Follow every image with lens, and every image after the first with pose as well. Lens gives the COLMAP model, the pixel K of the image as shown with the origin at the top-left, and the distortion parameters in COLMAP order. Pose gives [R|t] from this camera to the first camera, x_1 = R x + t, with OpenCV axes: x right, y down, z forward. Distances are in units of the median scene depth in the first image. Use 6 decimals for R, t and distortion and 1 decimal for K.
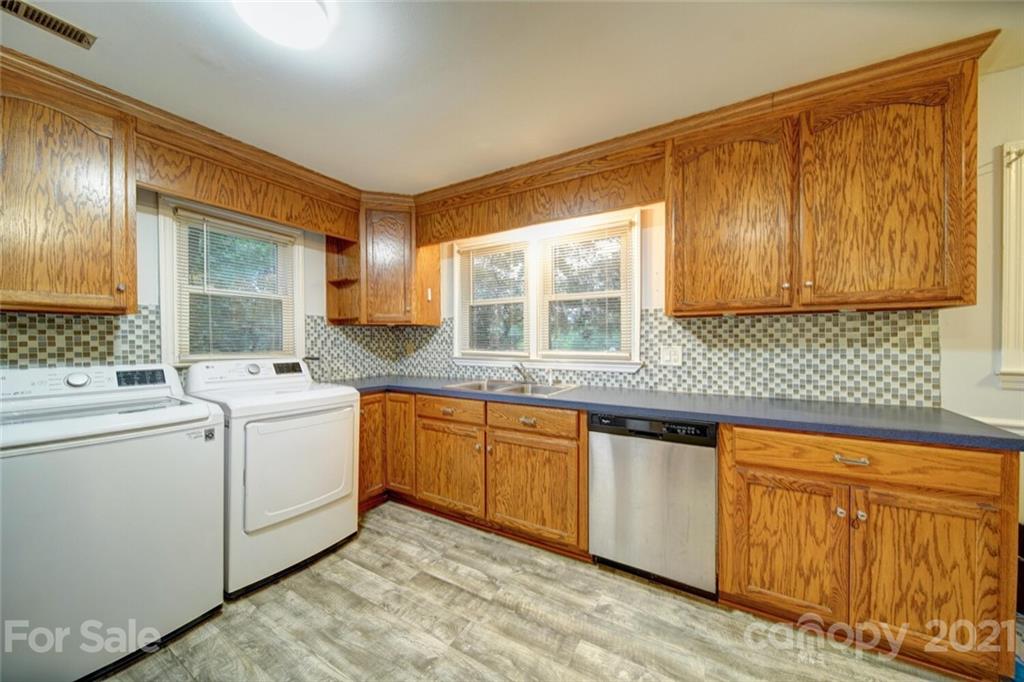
lens RADIAL K [[361.7, 0, 513.2], [0, 361.7, 343.5], [0, 0, 1]] dist [0.001088, -0.001440]
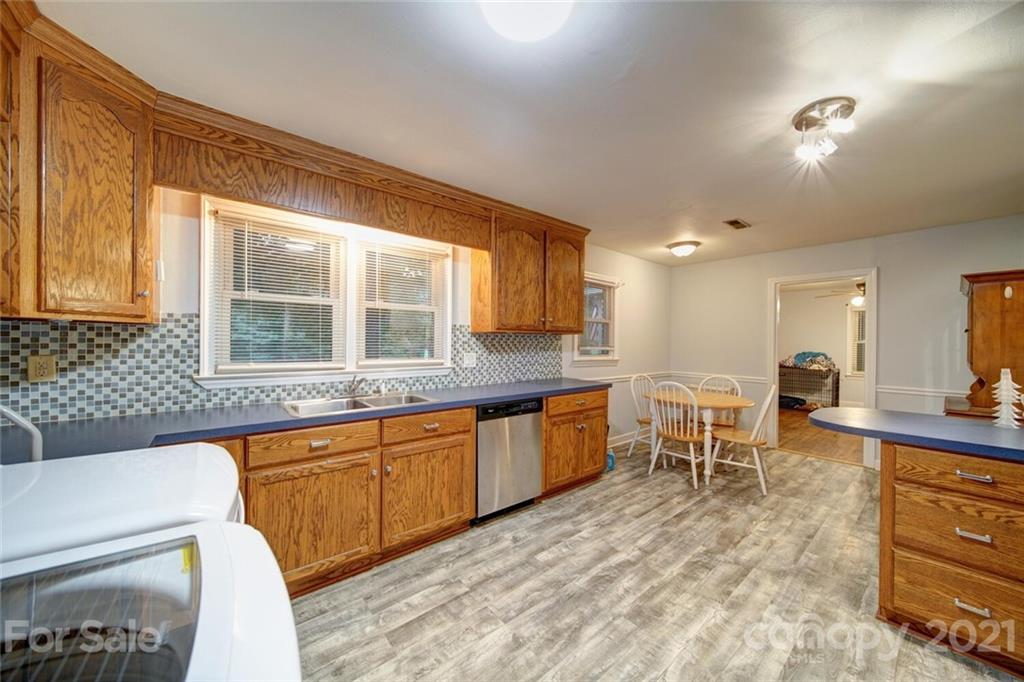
lens RADIAL K [[361.8, 0, 514.2], [0, 361.8, 345.8], [0, 0, 1]] dist [0.000130, -0.000188]
pose [[0.334619, -0.006633, 0.942330, -0.884474], [0.002041, 0.999978, 0.006315, -0.030020], [-0.942351, -0.000190, 0.334625, 0.428591]]
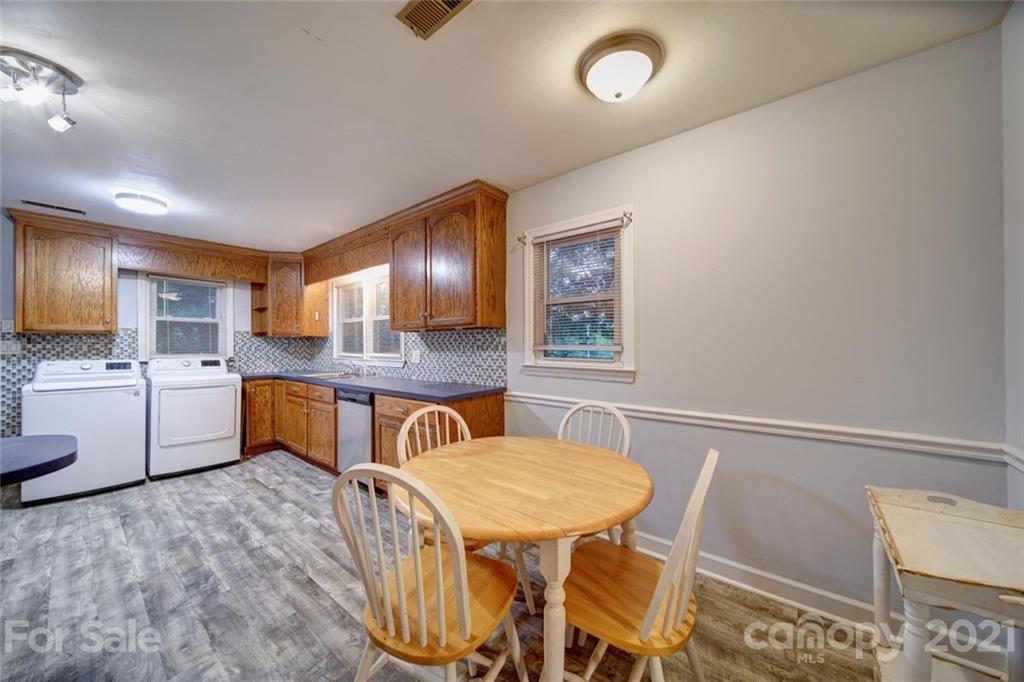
lens RADIAL K [[361.7, 0, 513.2], [0, 361.7, 343.5], [0, 0, 1]] dist [0.001088, -0.001440]
pose [[0.988600, -0.003180, -0.150529, 1.210289], [0.001068, 0.999900, -0.014108, 0.001062], [0.150559, 0.013787, 0.988505, -0.539780]]
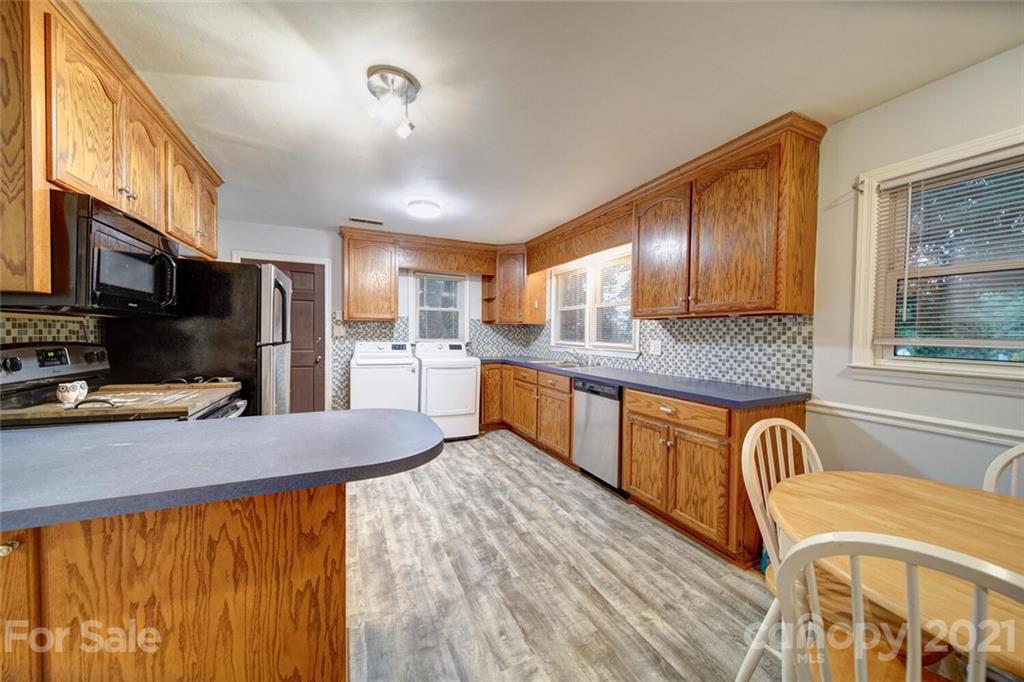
lens RADIAL K [[361.7, 0, 513.2], [0, 361.7, 343.5], [0, 0, 1]] dist [0.001088, -0.001440]
pose [[0.823968, 0.028390, -0.565925, 0.856692], [-0.019340, 0.999571, 0.021986, 0.000048], [0.566307, -0.007171, 0.824163, -0.496426]]
